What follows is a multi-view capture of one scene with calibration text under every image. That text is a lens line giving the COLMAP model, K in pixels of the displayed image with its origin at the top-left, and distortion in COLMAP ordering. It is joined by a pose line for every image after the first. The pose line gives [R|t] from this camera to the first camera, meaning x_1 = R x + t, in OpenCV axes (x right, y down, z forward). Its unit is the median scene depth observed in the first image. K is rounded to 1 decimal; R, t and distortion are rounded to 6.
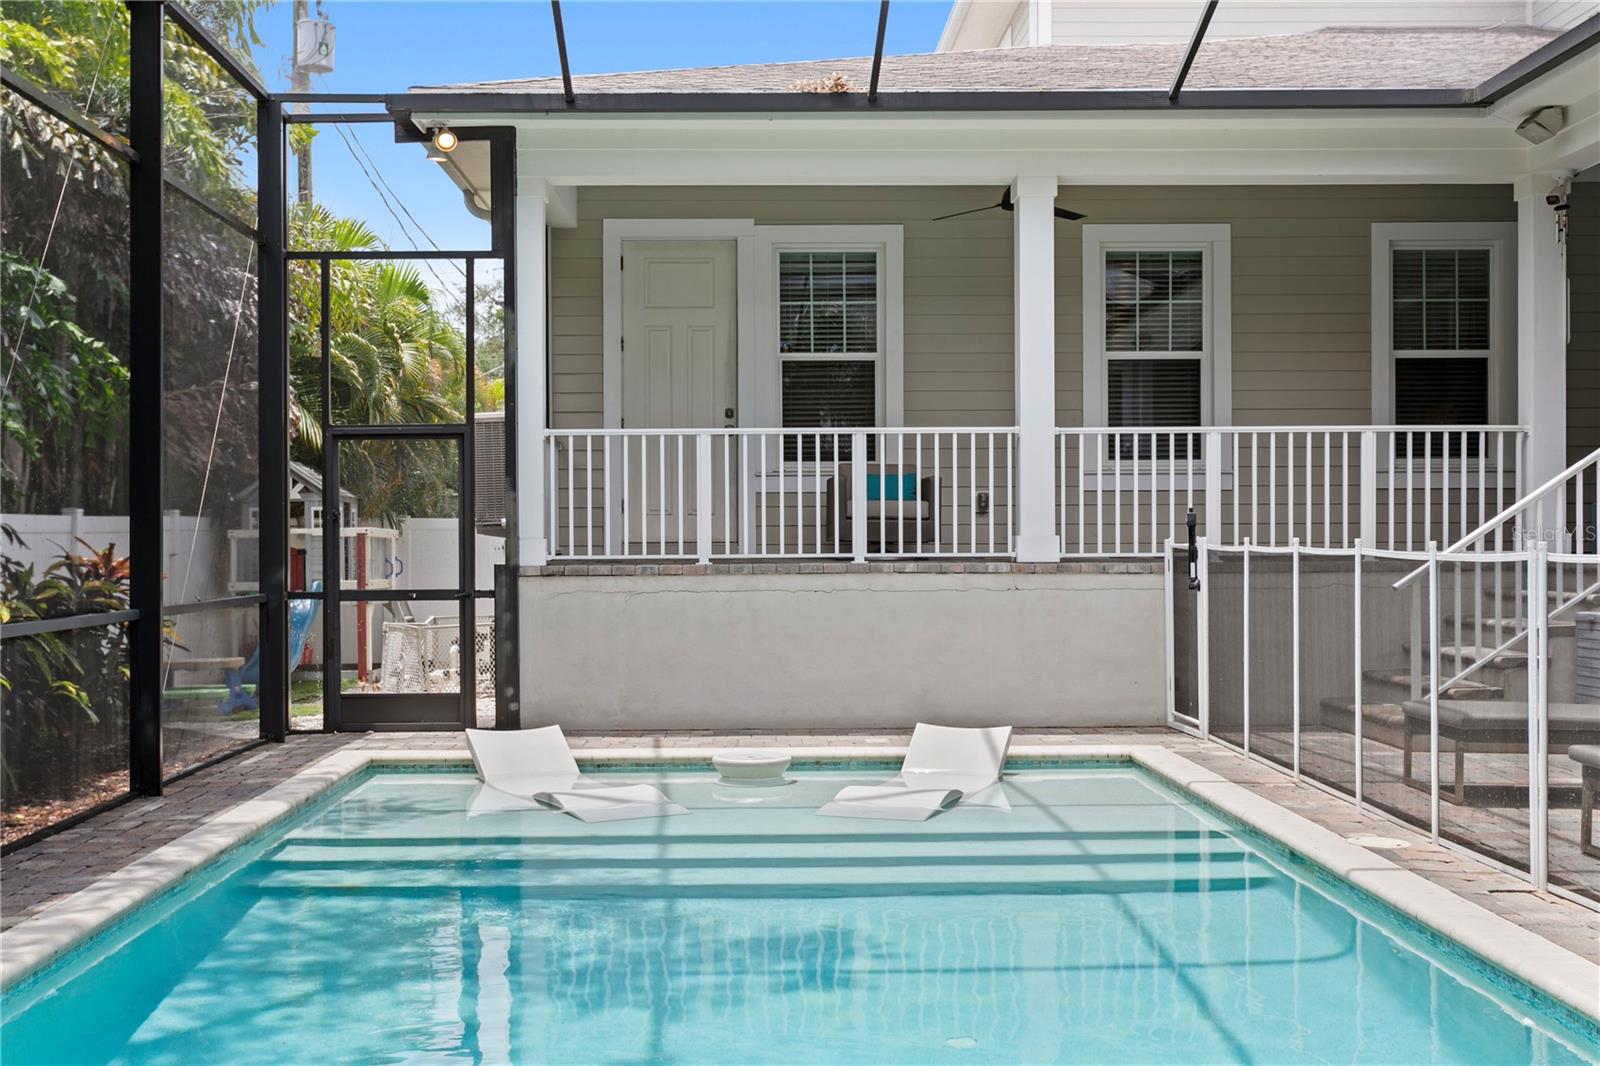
lens RADIAL K [[1776.5, 0, 800.0], [0, 1776.5, 533.0], [0, 0, 1]] dist [0.068559, 0.002721]
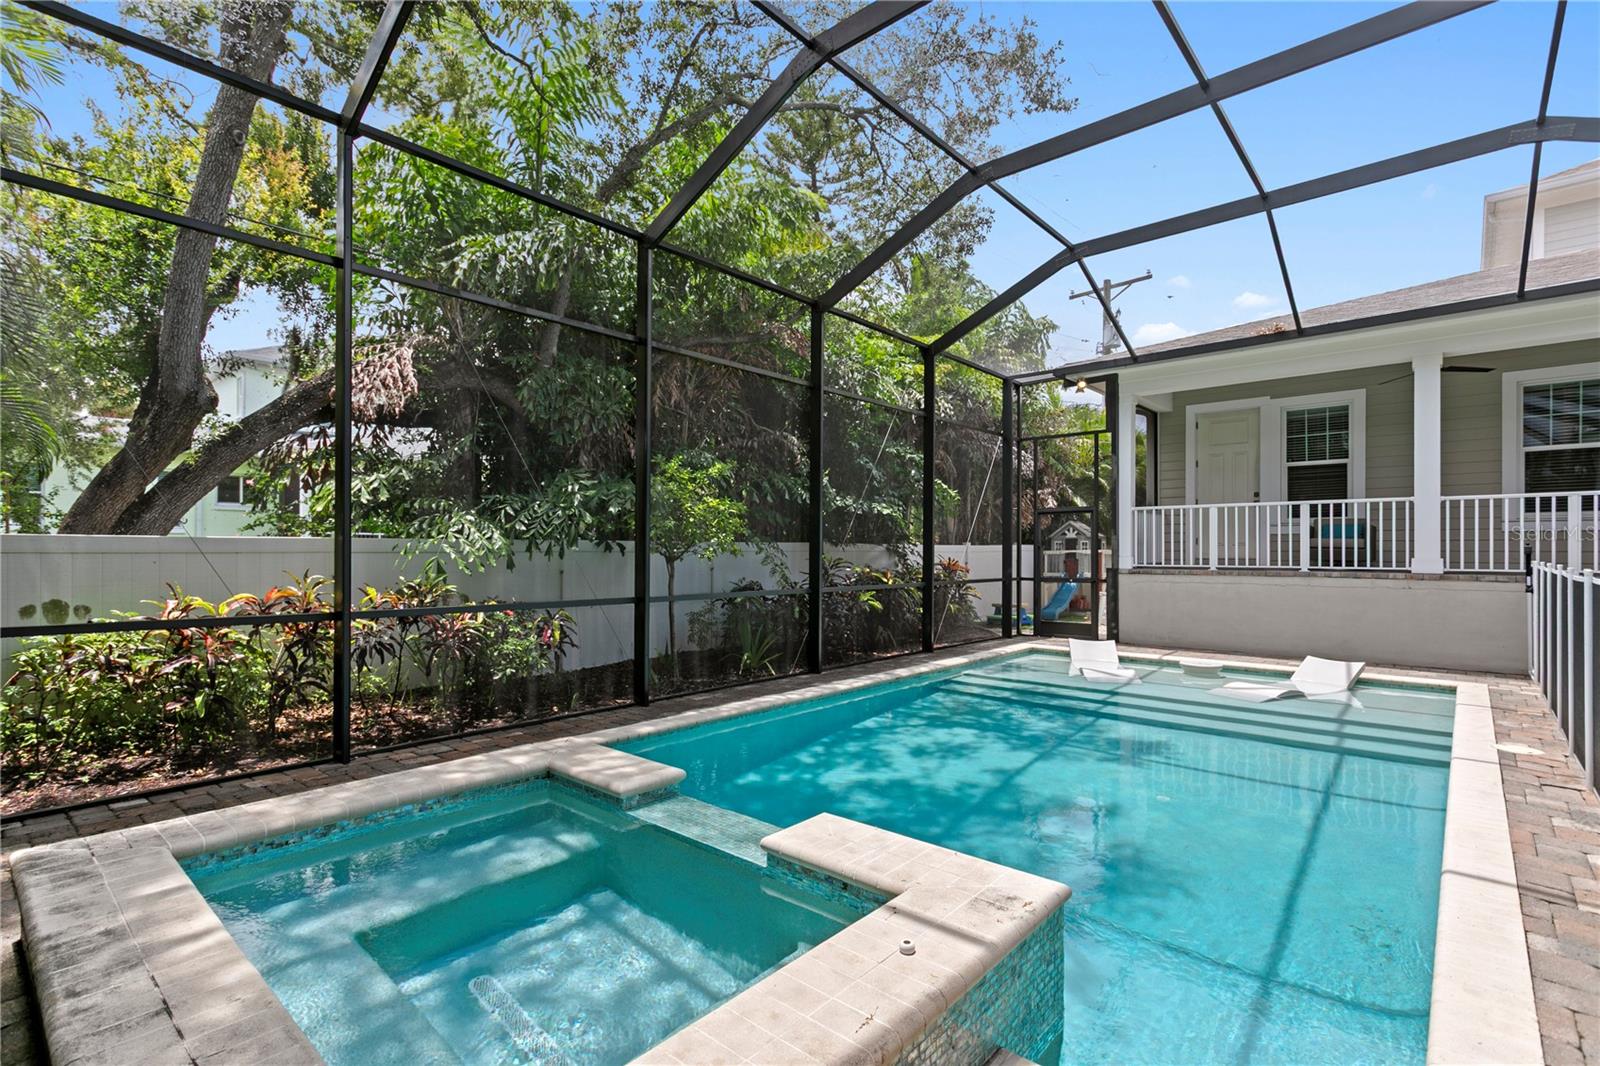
lens RADIAL K [[758.2, 0, 785.9], [0, 758.2, 552.0], [0, 0, 1]] dist [-0.001354, -0.000311]
pose [[0.723752, 0.007831, -0.690015, 0.192239], [-0.006348, 0.999969, 0.004691, -0.004247], [0.690031, 0.000985, 0.723780, 0.021456]]
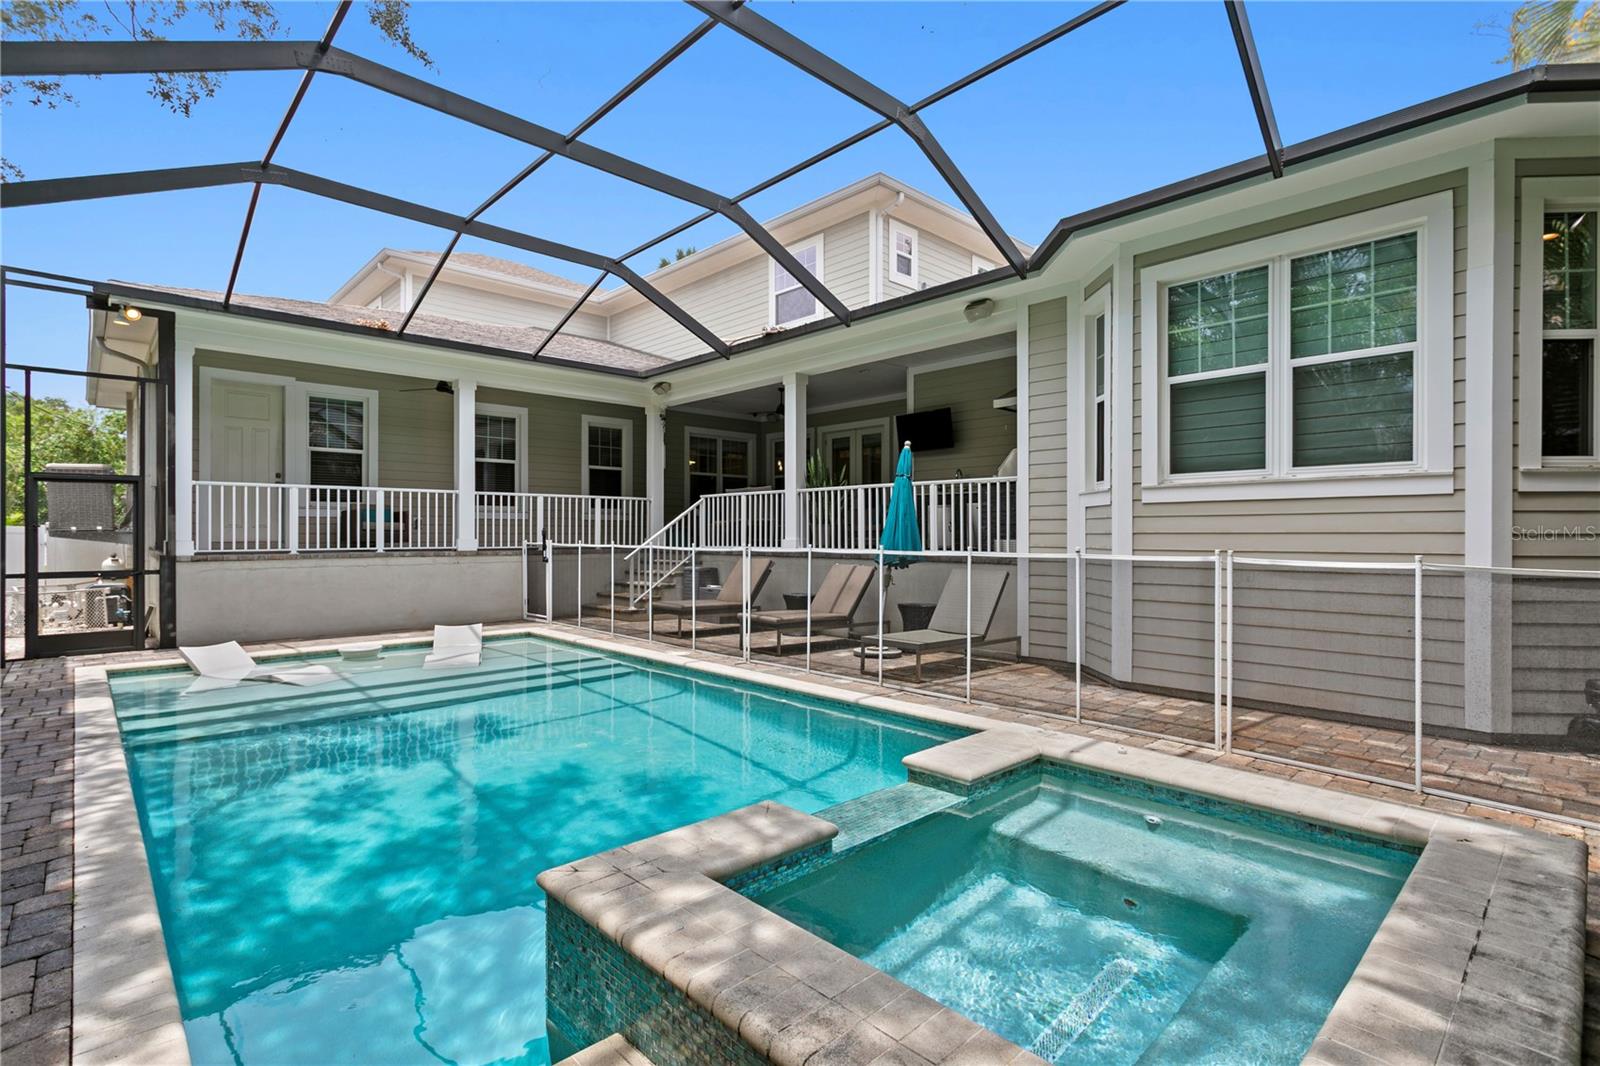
lens RADIAL K [[757.1, 0, 778.2], [0, 757.1, 535.7], [0, 0, 1]] dist [0.006719, 0.000798]
pose [[0.757255, 0.002934, 0.653112, -0.194508], [-0.003032, 0.999995, -0.000976, -0.002991], [-0.653112, -0.001241, 0.757260, 0.018630]]
